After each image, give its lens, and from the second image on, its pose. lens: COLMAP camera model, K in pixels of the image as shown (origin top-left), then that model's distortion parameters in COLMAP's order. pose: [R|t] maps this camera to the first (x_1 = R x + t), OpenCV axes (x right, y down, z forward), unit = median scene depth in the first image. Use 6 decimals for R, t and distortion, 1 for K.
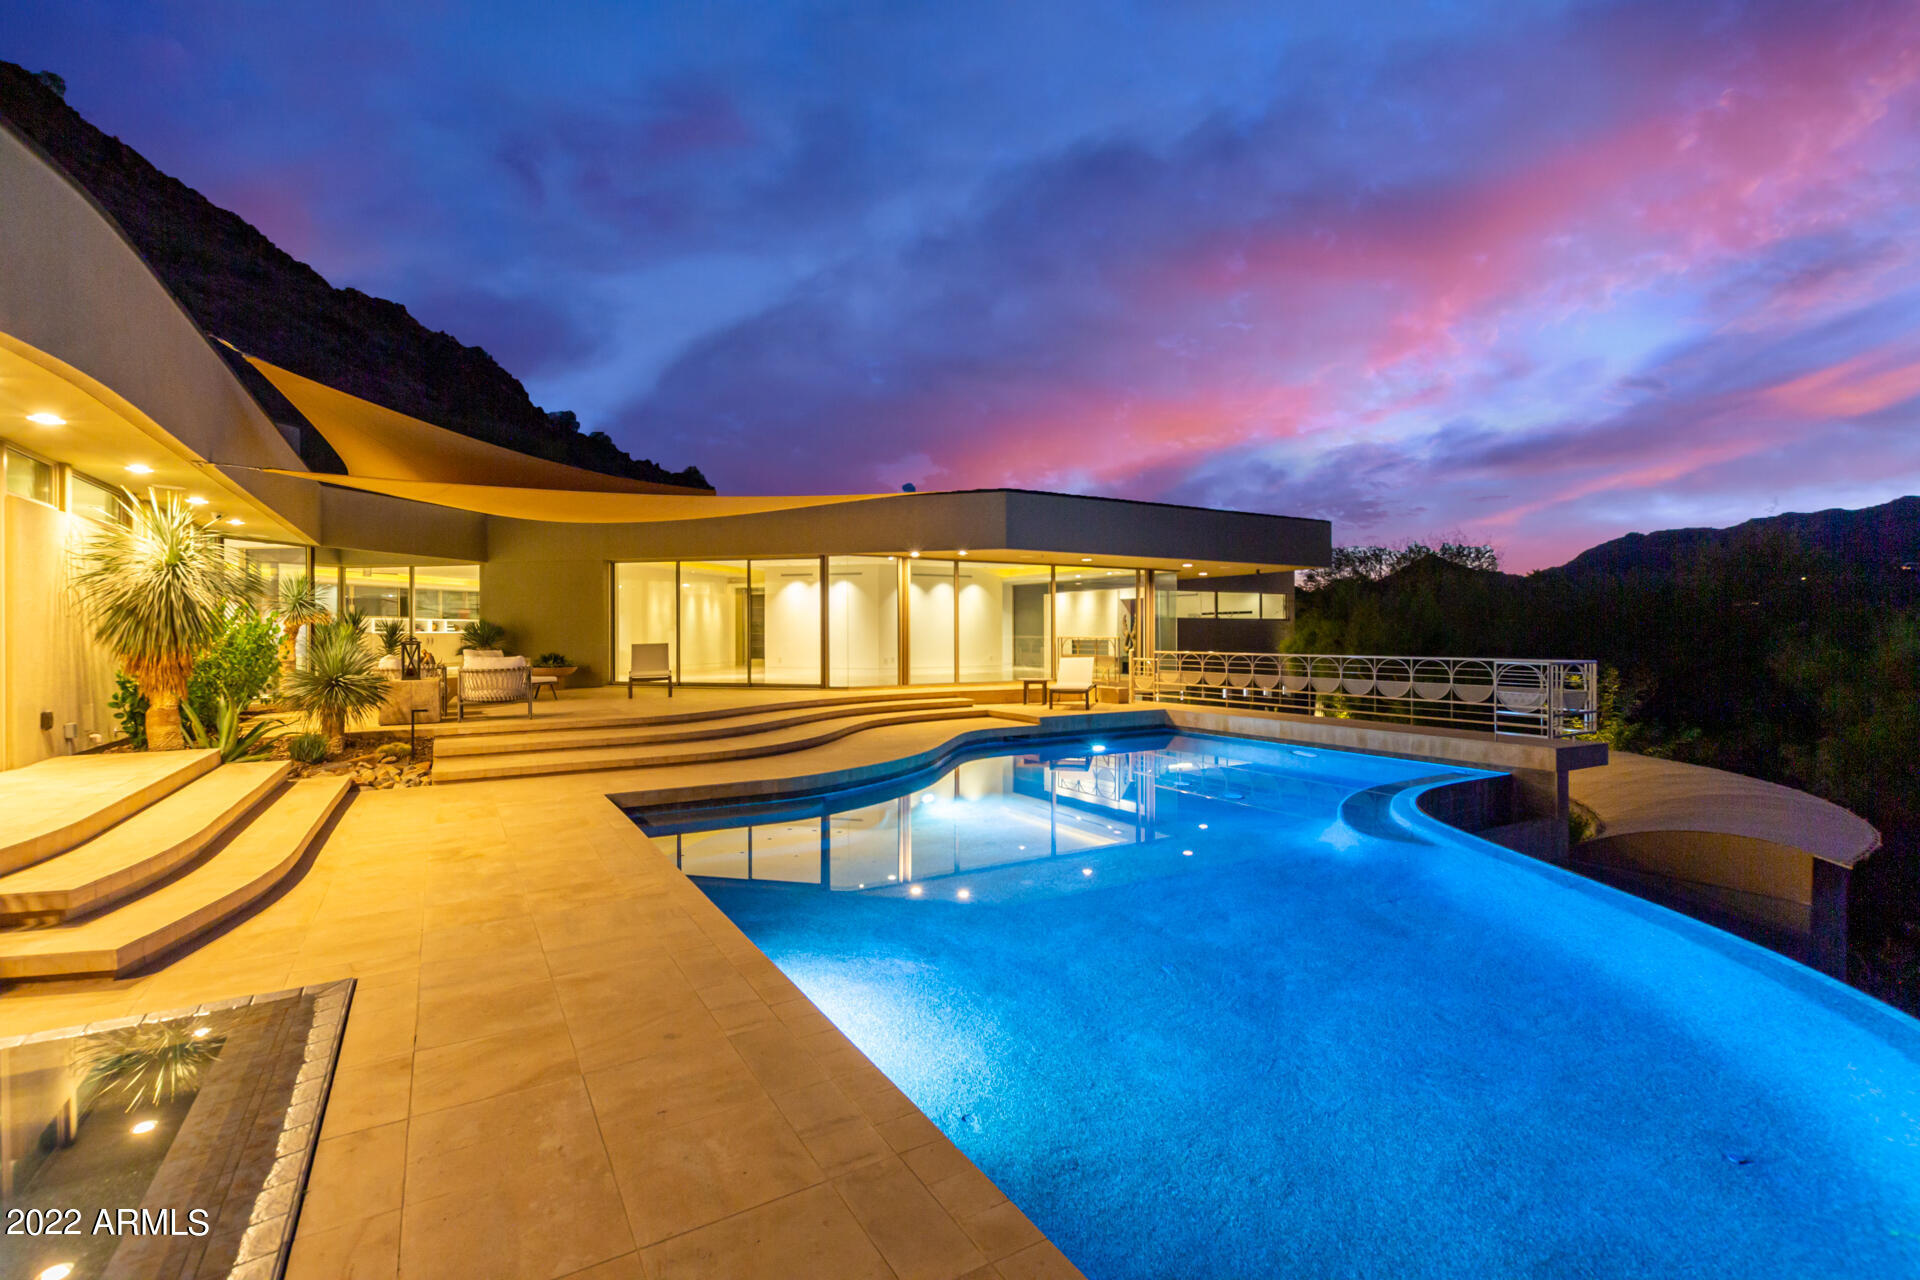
lens RADIAL K [[861.2, 0, 960.0], [0, 861.2, 640.0], [0, 0, 1]] dist [0.011534, 0.000074]
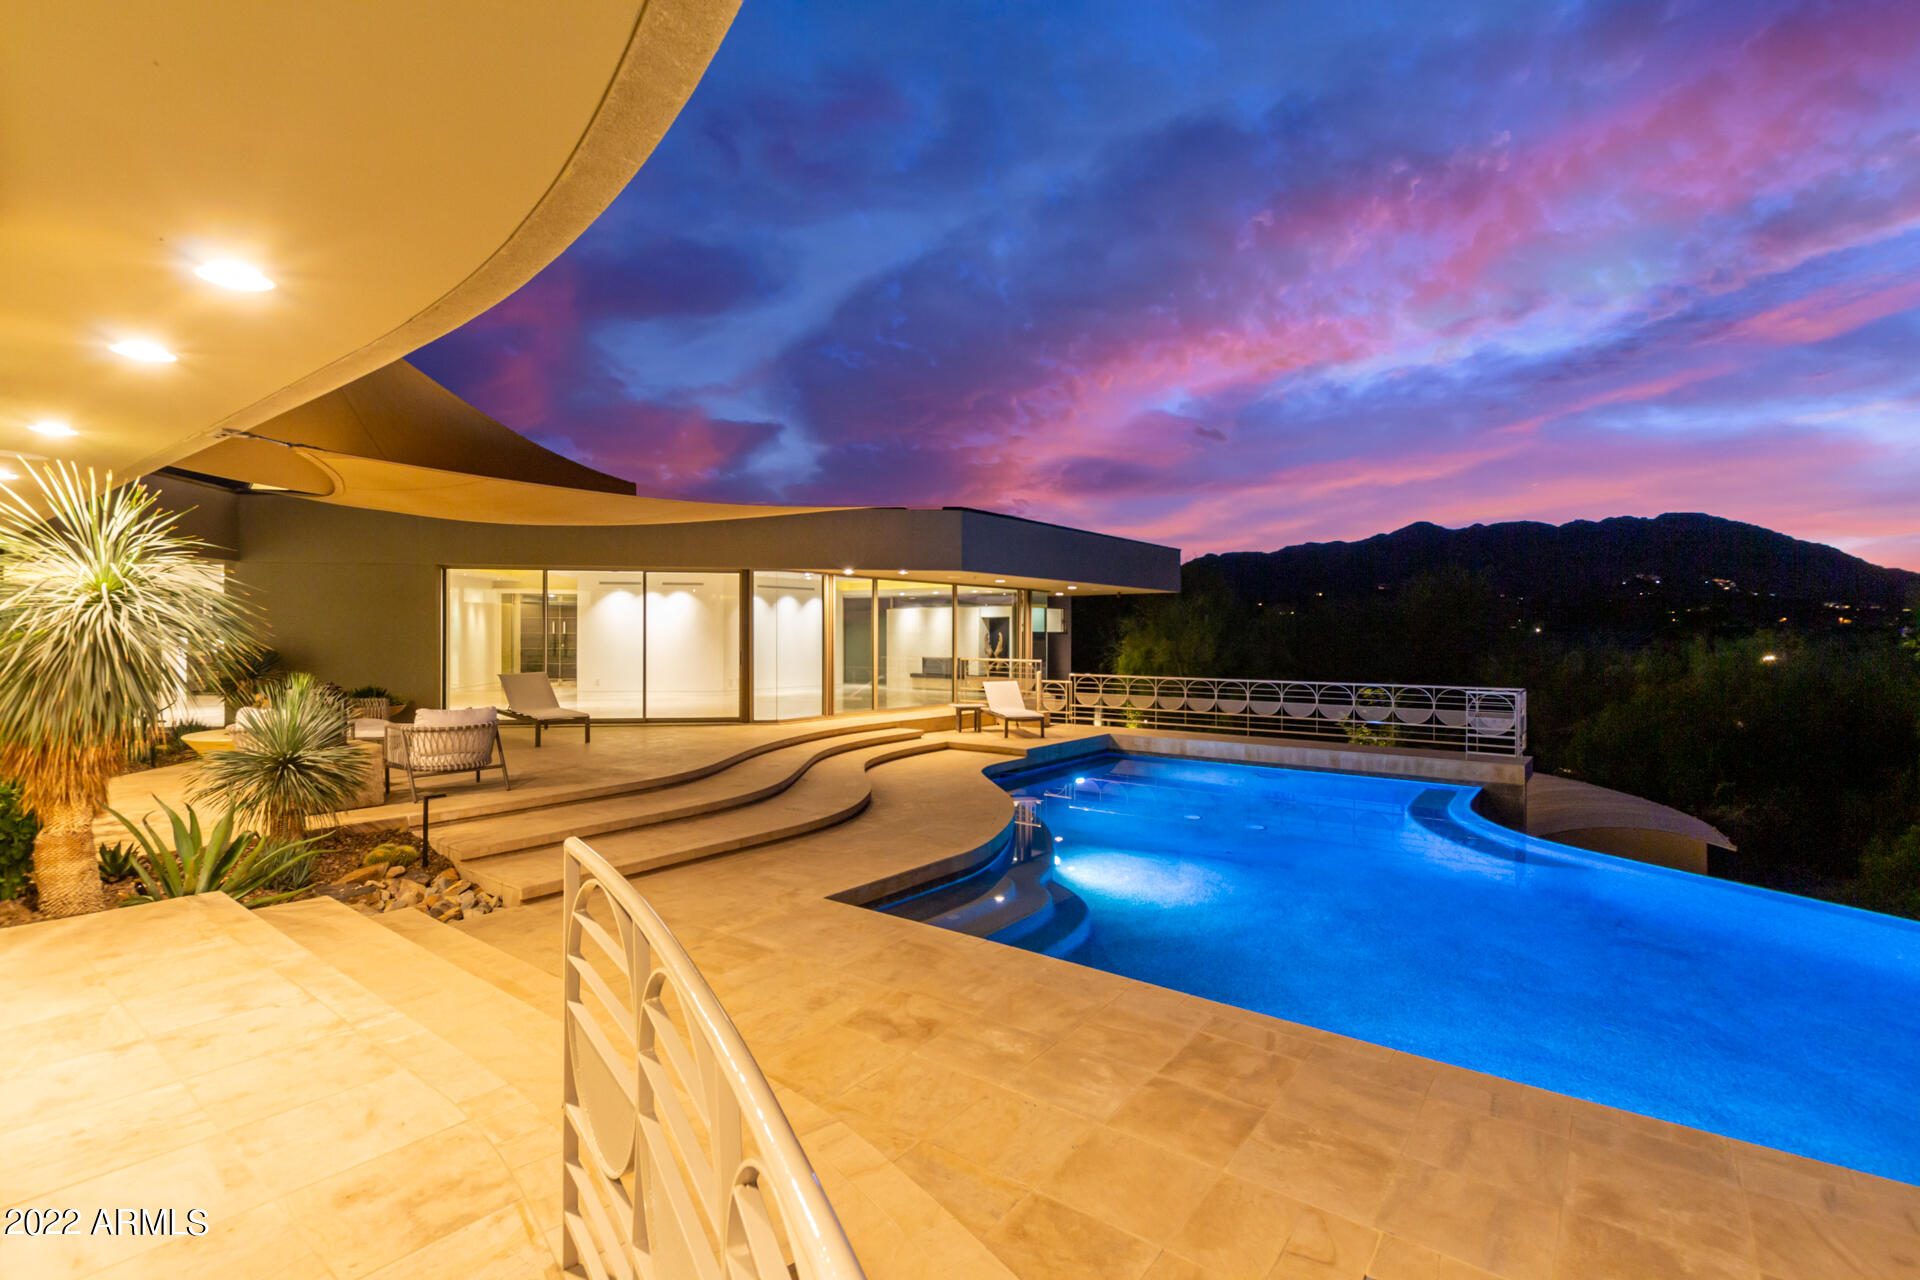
lens RADIAL K [[864.4, 0, 936.9], [0, 864.4, 639.4], [0, 0, 1]] dist [0.001024, -0.000184]
pose [[0.927012, 0.002650, 0.375022, -0.365181], [-0.002292, 0.999996, -0.001402, -0.031893], [-0.375025, 0.000440, 0.927015, 0.142577]]
